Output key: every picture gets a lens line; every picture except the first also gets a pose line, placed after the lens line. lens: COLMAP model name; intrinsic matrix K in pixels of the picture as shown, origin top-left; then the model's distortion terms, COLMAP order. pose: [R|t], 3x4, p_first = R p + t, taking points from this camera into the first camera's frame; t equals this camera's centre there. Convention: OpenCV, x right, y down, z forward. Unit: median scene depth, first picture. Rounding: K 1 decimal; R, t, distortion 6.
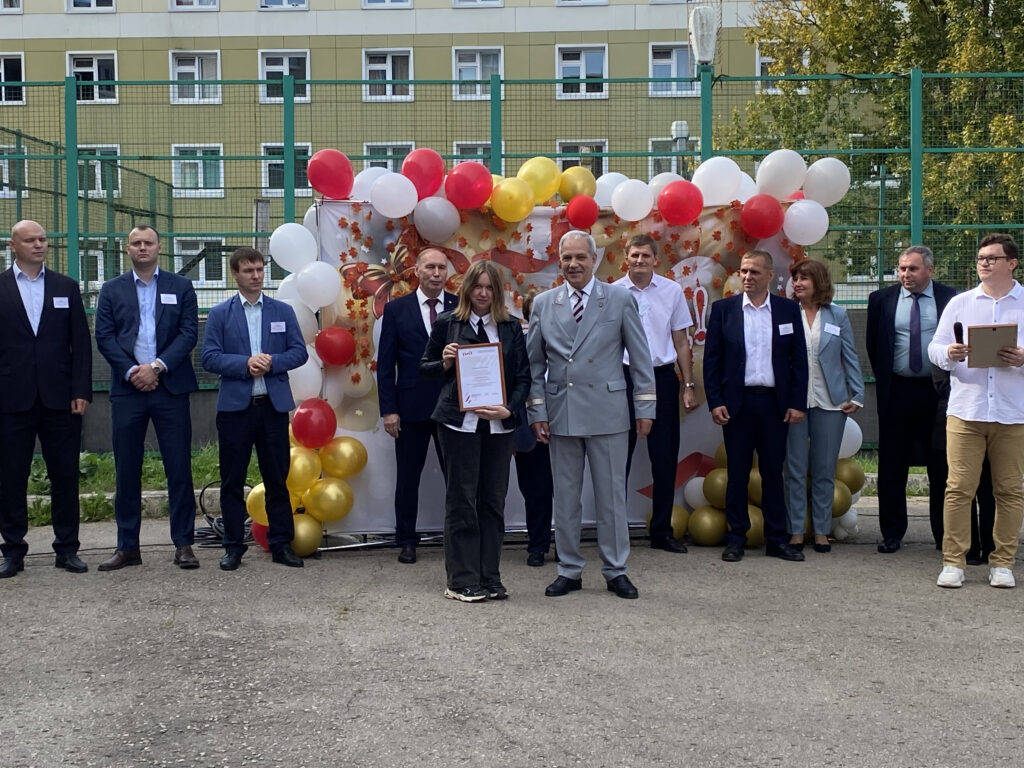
lens RADIAL K [[1620.2, 0, 487.6], [0, 1620.2, 358.5], [0, 0, 1]] dist [0.111378, 0.000000]
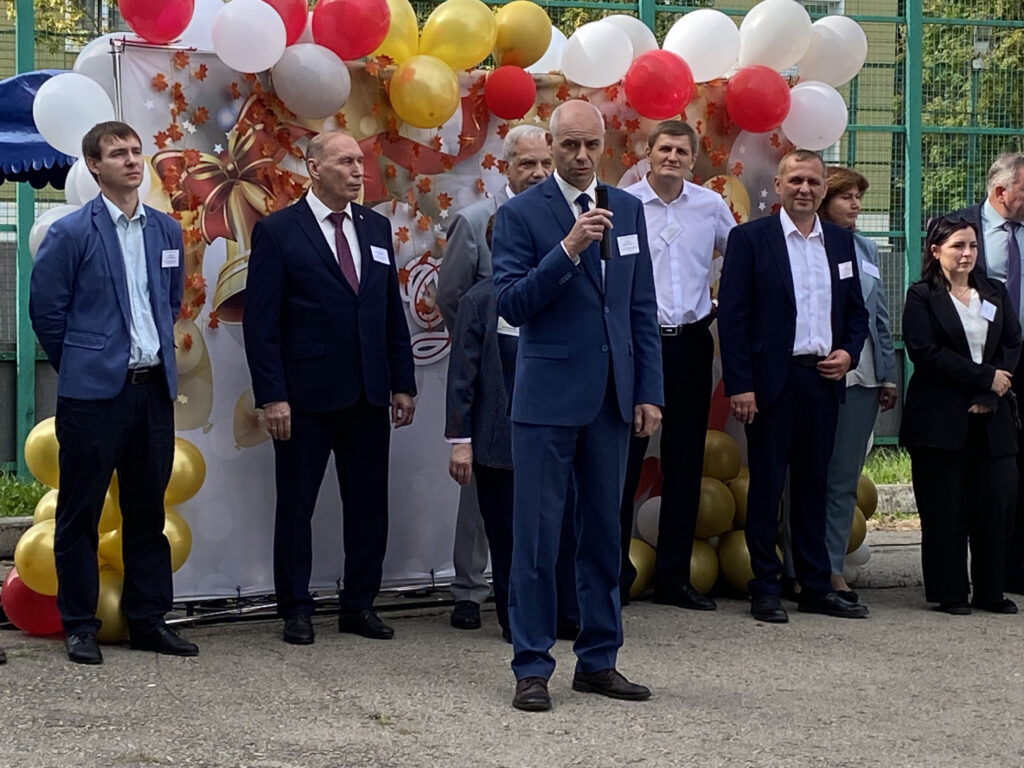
lens RADIAL K [[2638.8, 0, 507.6], [0, 2638.8, 381.6], [0, 0, 1]] dist [-0.017453, 0.000000]
pose [[0.922255, -0.003345, 0.386568, -0.346155], [-0.005617, 0.999741, 0.022051, 0.004597], [-0.386541, -0.022508, 0.921997, 0.050101]]
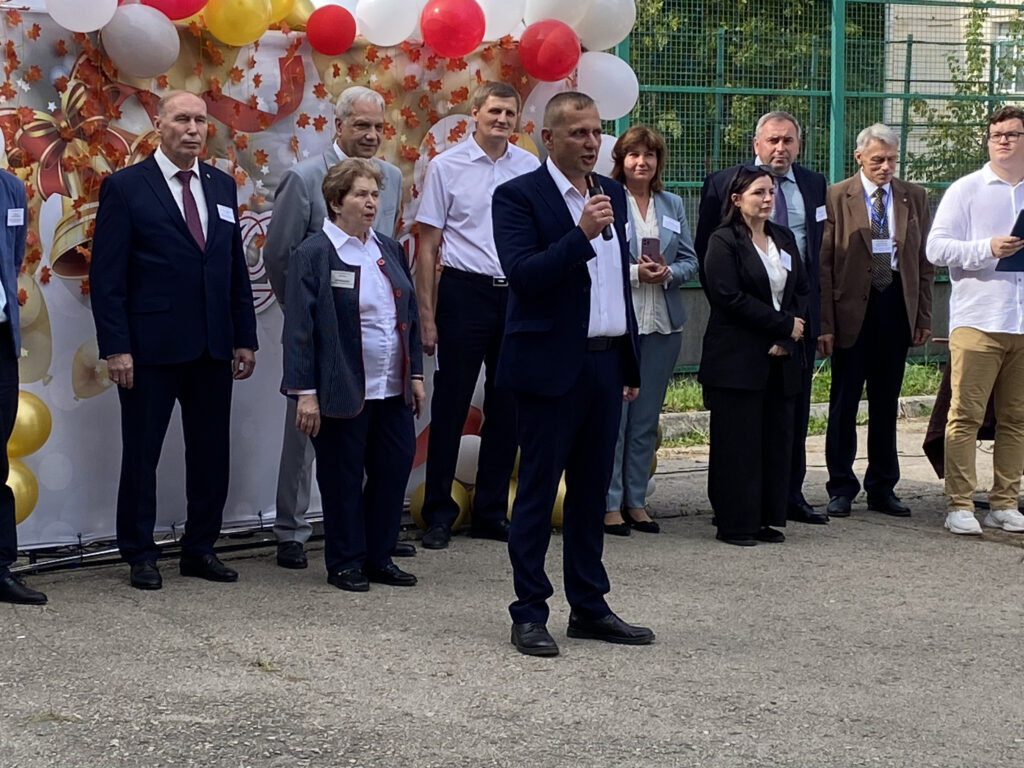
lens RADIAL K [[2371.0, 0, 518.6], [0, 2371.0, 393.0], [0, 0, 1]] dist [0.001045, 0.000000]
pose [[0.850811, -0.029188, 0.524661, -0.391038], [-0.000487, 0.998412, 0.056332, -0.002001], [-0.525472, -0.048183, 0.849445, 0.135193]]
